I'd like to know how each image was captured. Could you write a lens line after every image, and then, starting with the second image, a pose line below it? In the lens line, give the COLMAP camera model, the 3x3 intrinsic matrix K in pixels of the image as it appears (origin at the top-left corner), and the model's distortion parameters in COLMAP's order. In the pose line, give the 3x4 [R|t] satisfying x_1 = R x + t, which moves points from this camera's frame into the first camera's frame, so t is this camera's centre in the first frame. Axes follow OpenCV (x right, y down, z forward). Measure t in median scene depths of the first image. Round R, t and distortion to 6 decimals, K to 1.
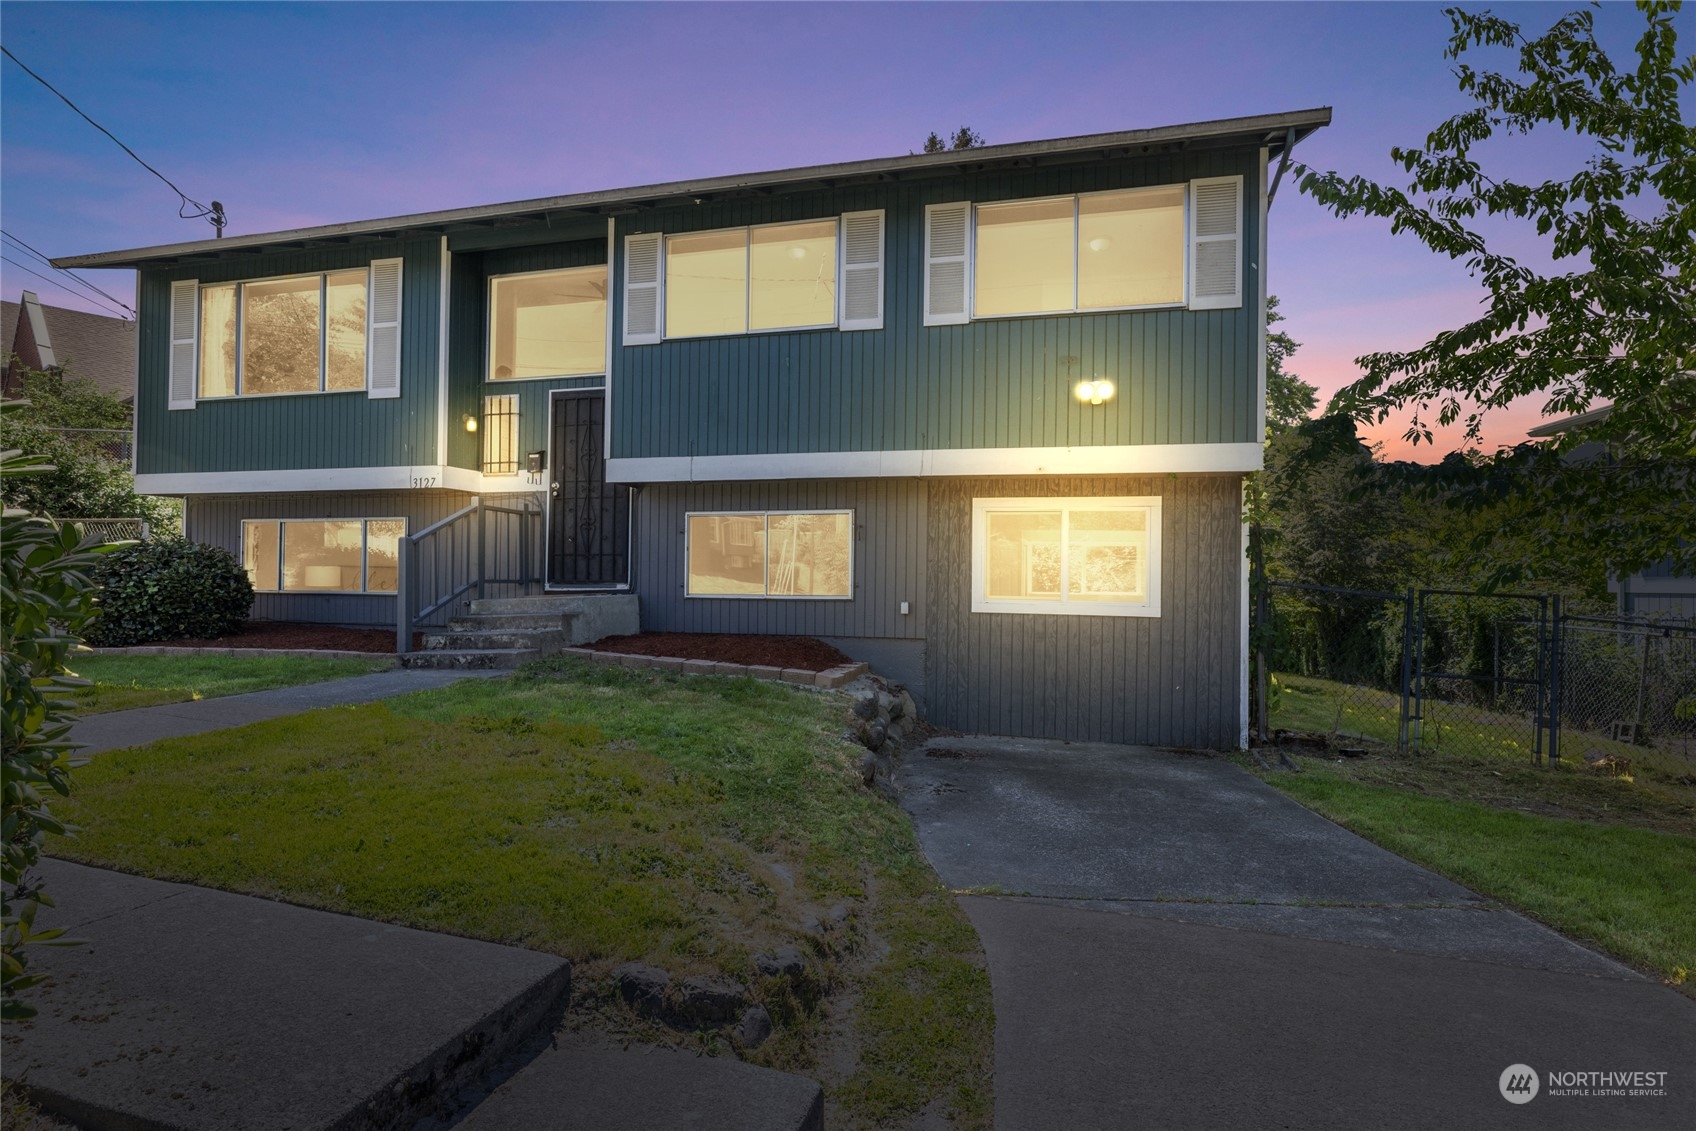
lens RADIAL K [[921.9, 0, 846.0], [0, 921.9, 552.7], [0, 0, 1]] dist [0.001909, 0.004342]
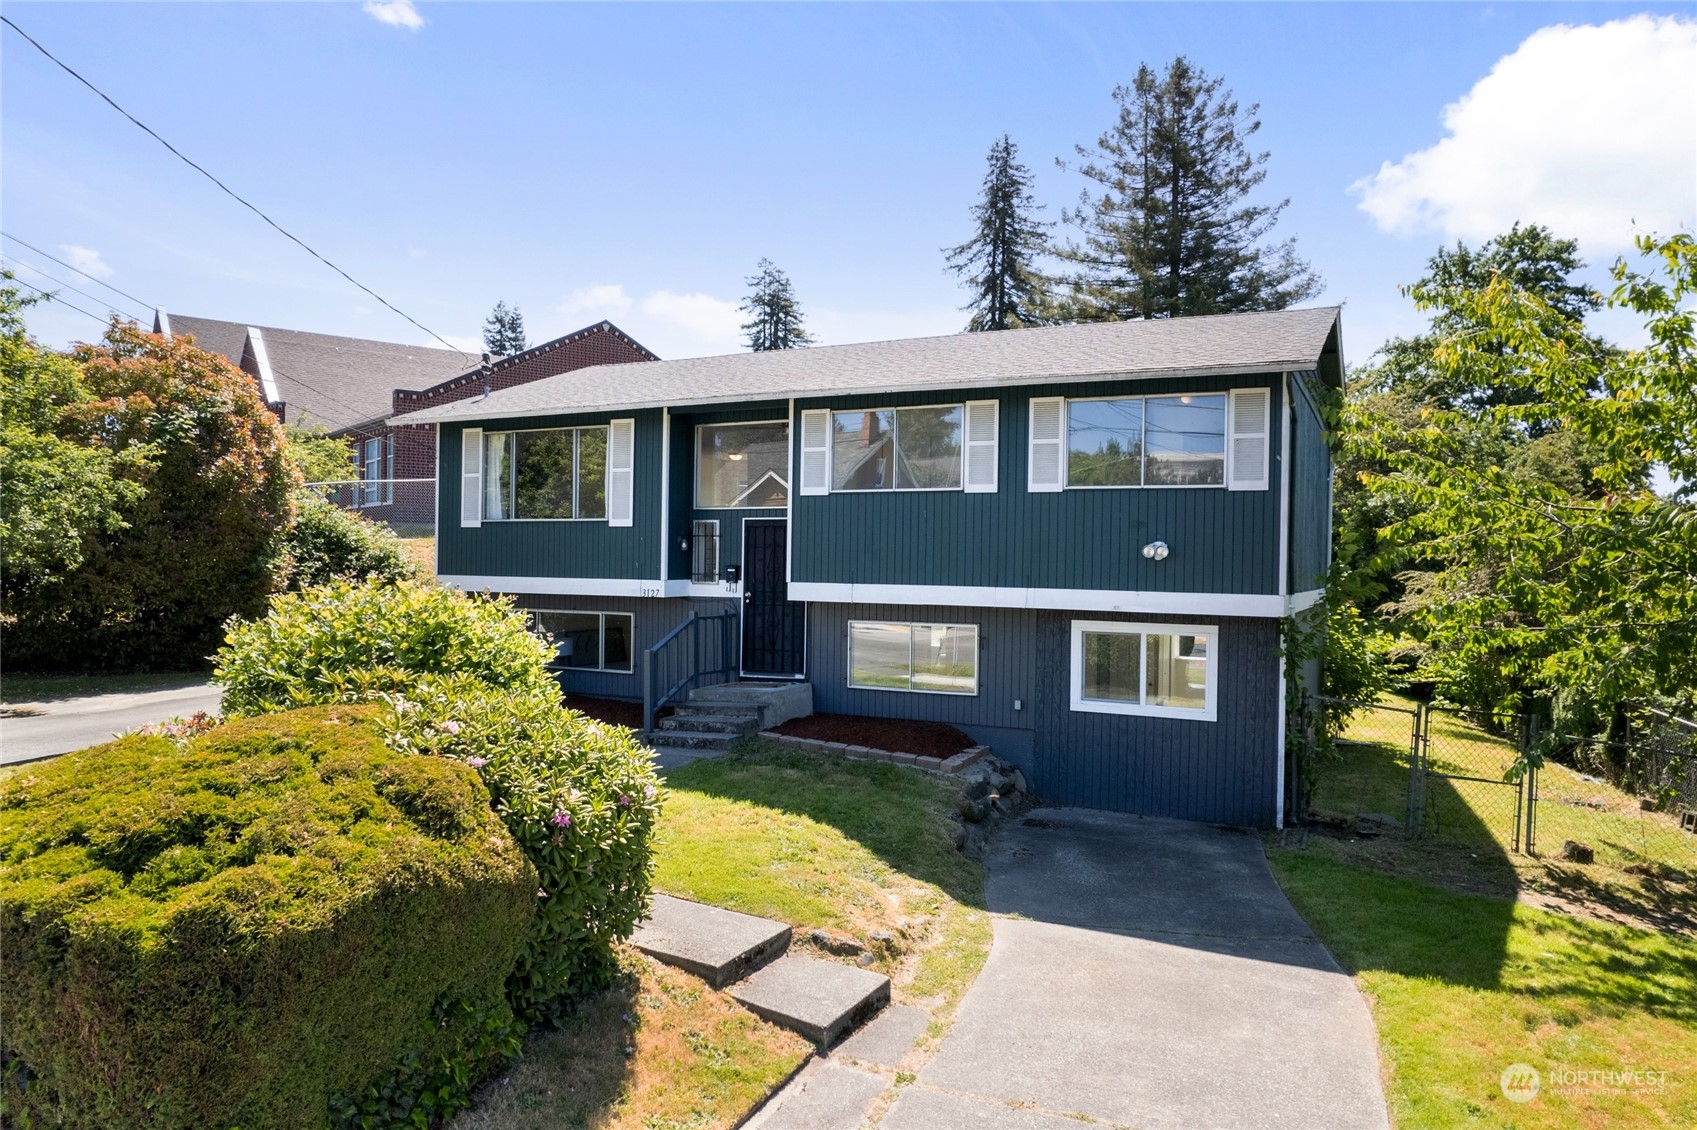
lens RADIAL K [[1097.3, 0, 856.2], [0, 1097.3, 551.3], [0, 0, 1]] dist [-0.036851, 0.006117]
pose [[0.984778, 0.002240, -0.173801, 0.111061], [-0.000331, 0.999939, 0.011010, -0.174842], [0.173815, -0.010785, 0.984719, -0.542726]]
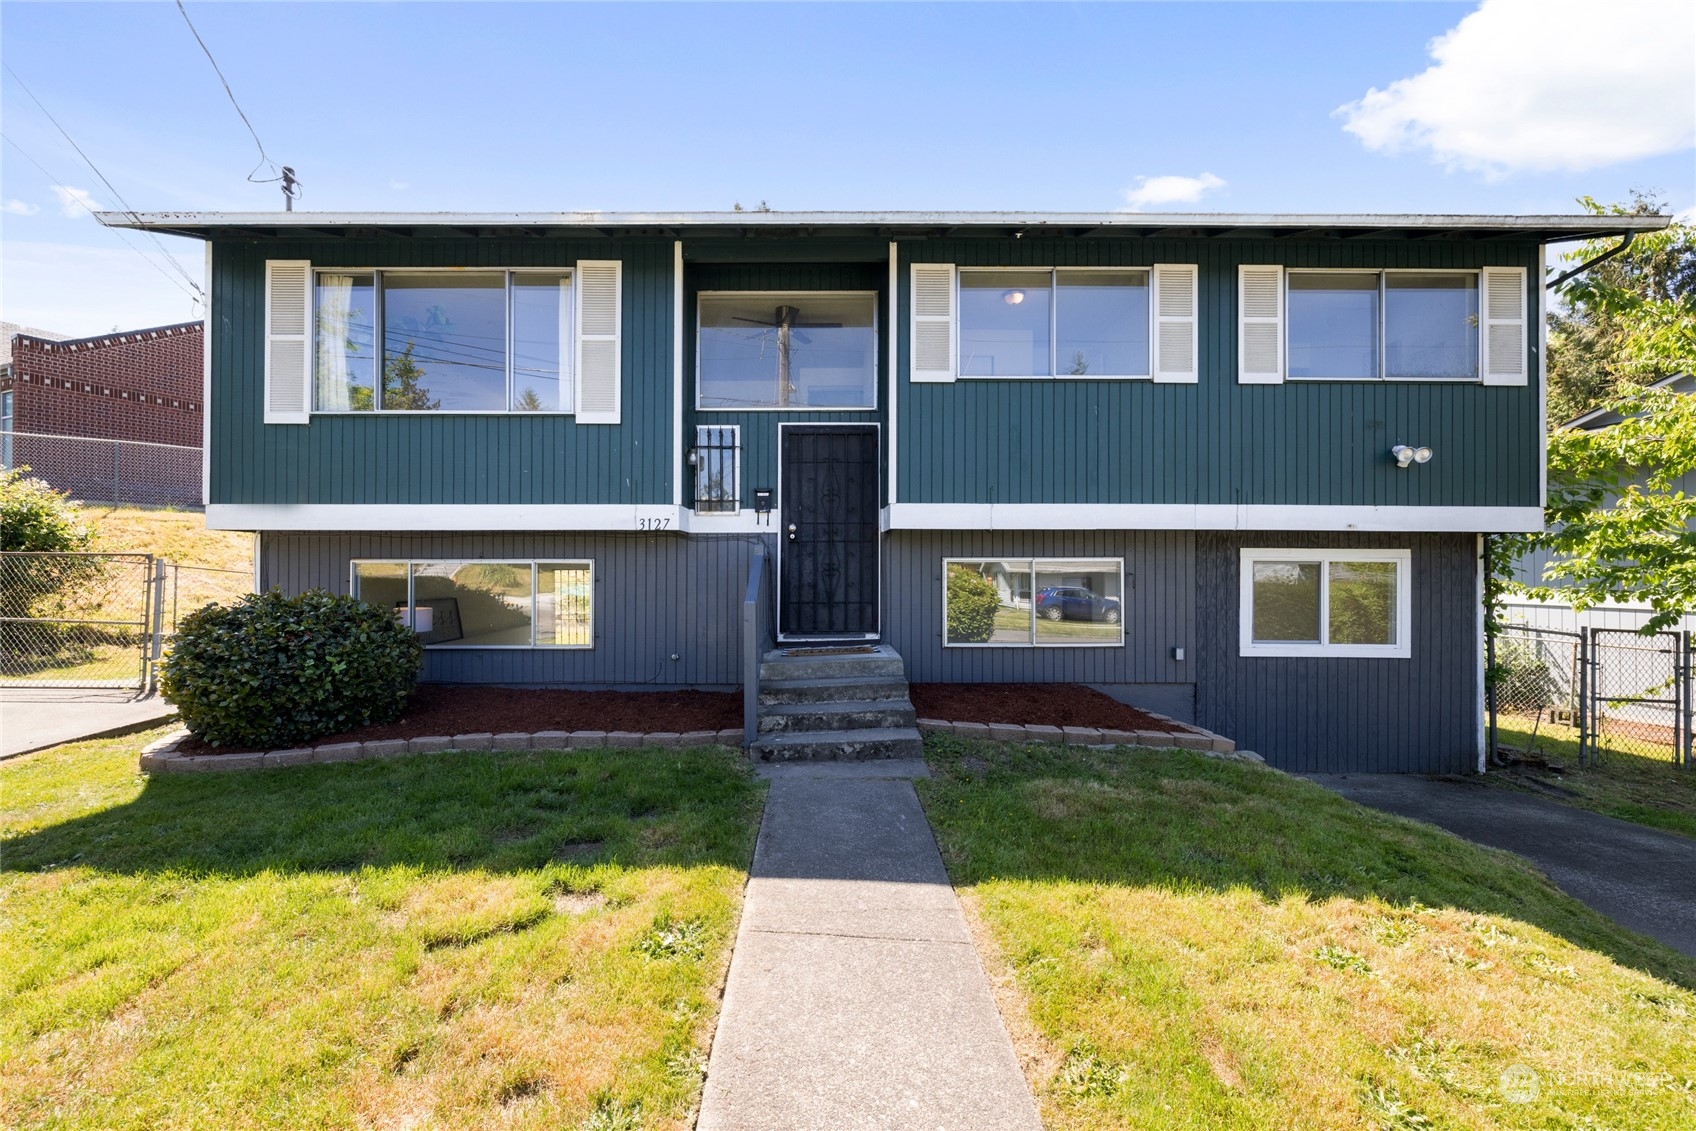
lens RADIAL K [[717.0, 0, 836.9], [0, 717.0, 557.7], [0, 0, 1]] dist [-0.001131, 0.001765]
pose [[0.960292, -0.001139, 0.278993, -0.552285], [0.000304, 0.999995, 0.003037, -0.052936], [-0.278995, -0.002831, 0.960288, 0.350608]]
